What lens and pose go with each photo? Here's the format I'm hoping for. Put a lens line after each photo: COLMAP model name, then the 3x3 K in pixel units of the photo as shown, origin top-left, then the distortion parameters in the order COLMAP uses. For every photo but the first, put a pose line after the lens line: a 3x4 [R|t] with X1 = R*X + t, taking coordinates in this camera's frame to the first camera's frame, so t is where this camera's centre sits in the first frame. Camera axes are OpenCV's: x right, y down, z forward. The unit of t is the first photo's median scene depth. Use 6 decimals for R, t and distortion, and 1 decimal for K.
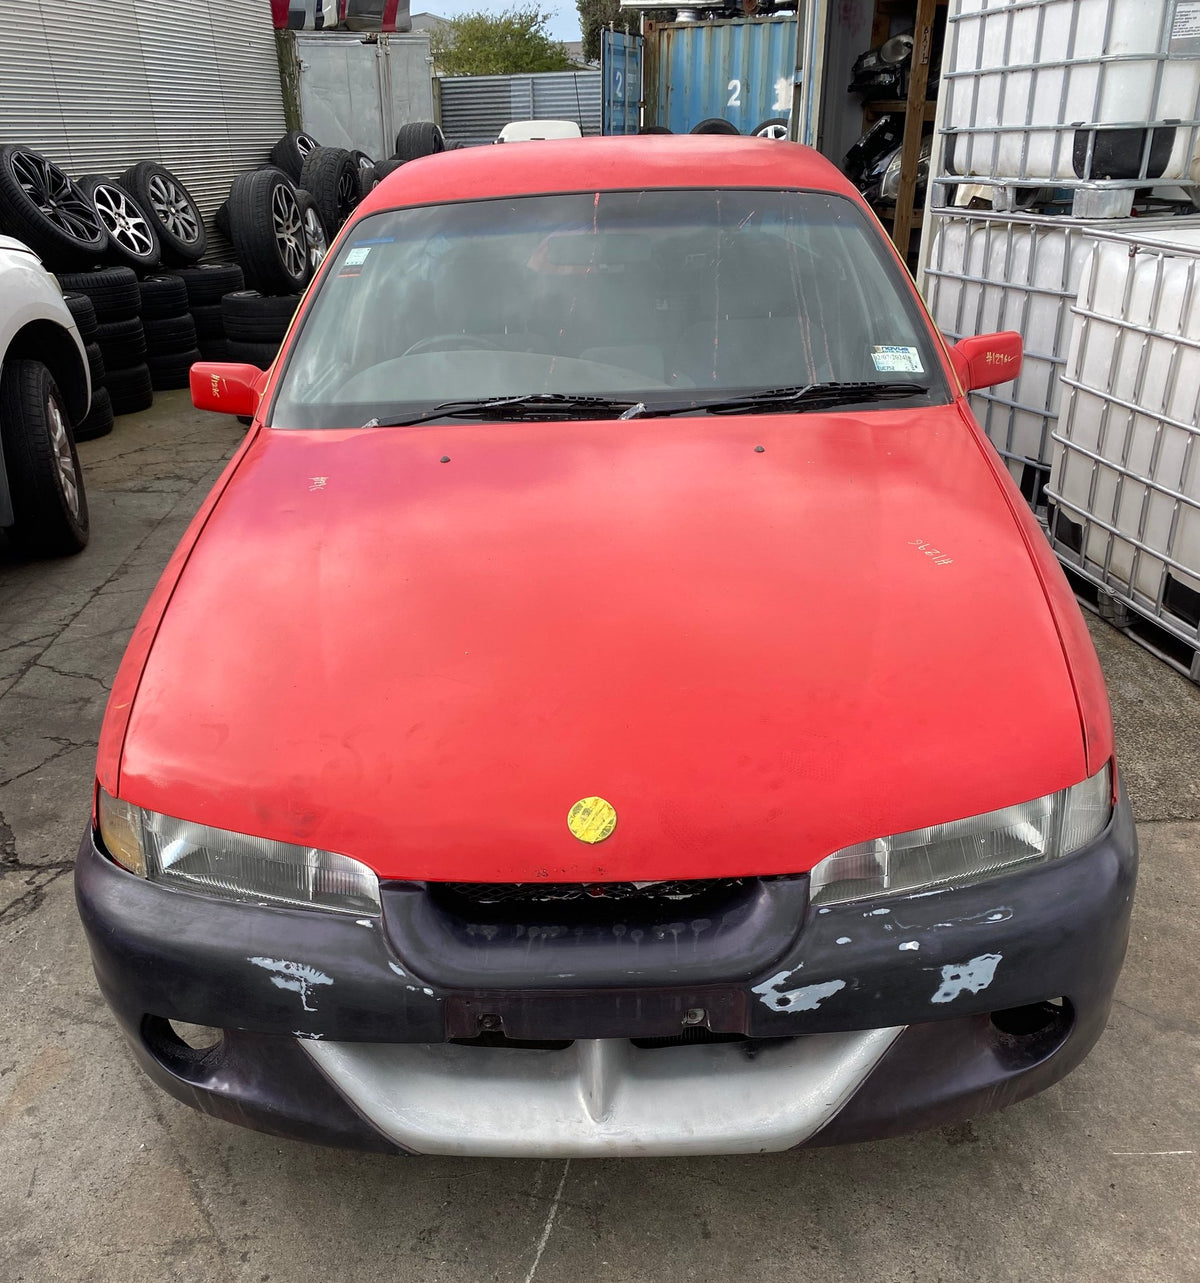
lens RADIAL K [[1233.4, 0, 594.5], [0, 1233.4, 780.1], [0, 0, 1]] dist [0.038921, -0.069204]
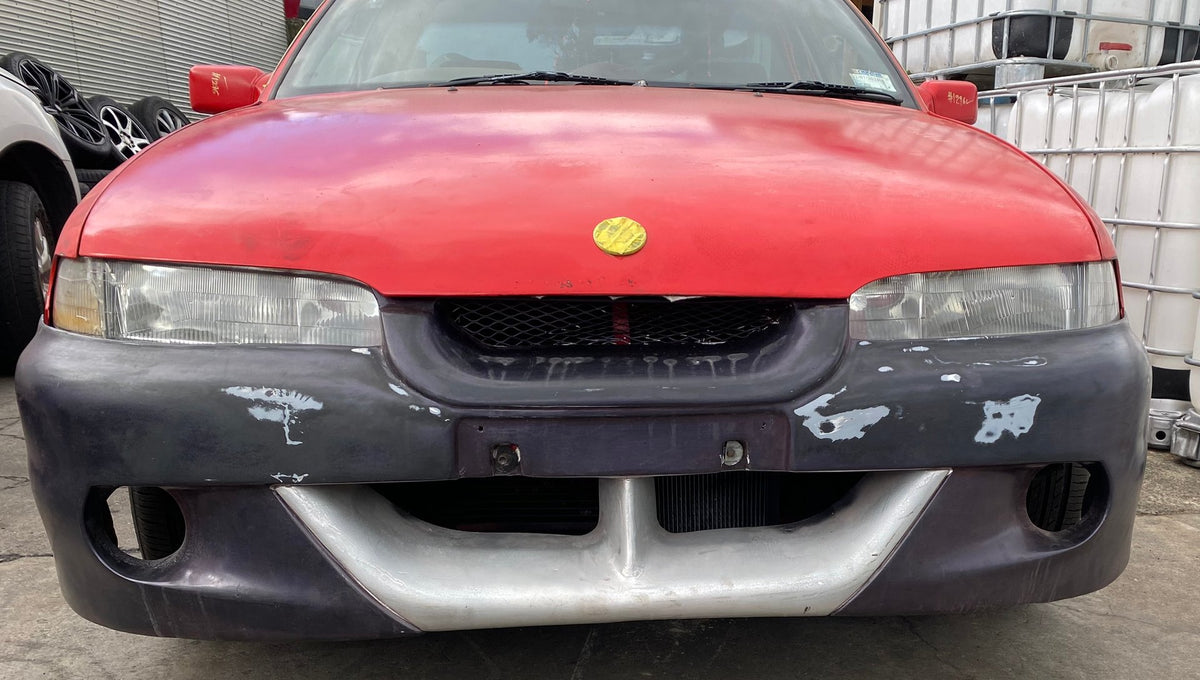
lens RADIAL K [[1140.8, 0, 767.2], [0, 1140.8, 522.5], [0, 0, 1]] dist [-0.011608, -0.018293]
pose [[0.985217, -0.000375, 0.171308, -0.031225], [0.032373, 0.982387, -0.184031, 0.317907], [-0.168222, 0.186857, 0.967877, 0.143895]]
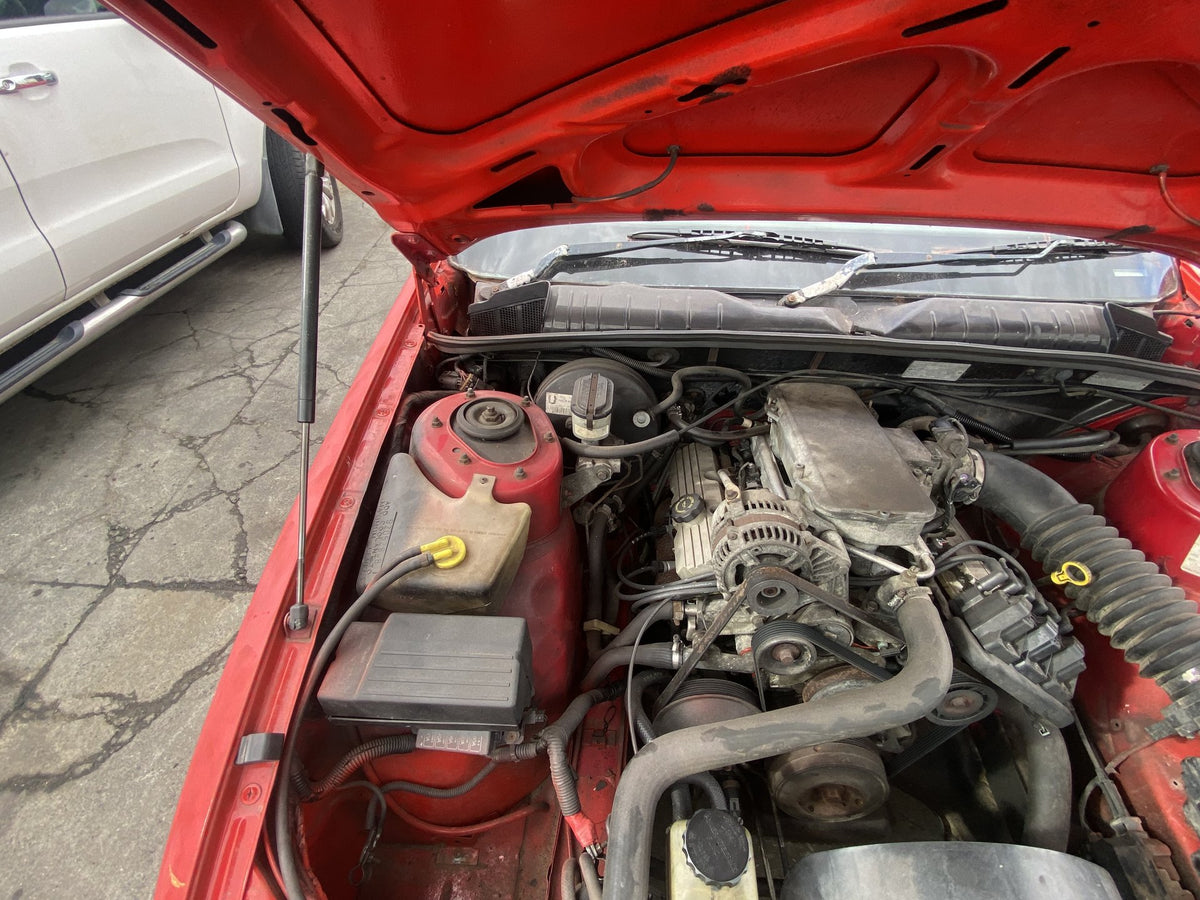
lens RADIAL K [[558.2, 0, 604.2], [0, 558.2, 448.1], [0, 0, 1]] dist [0.019856, -0.021278]
pose [[0.997560, 0.069539, -0.006164, -0.176563], [-0.066393, 0.972299, 0.224114, -0.314197], [0.021578, -0.223158, 0.974543, 0.745921]]
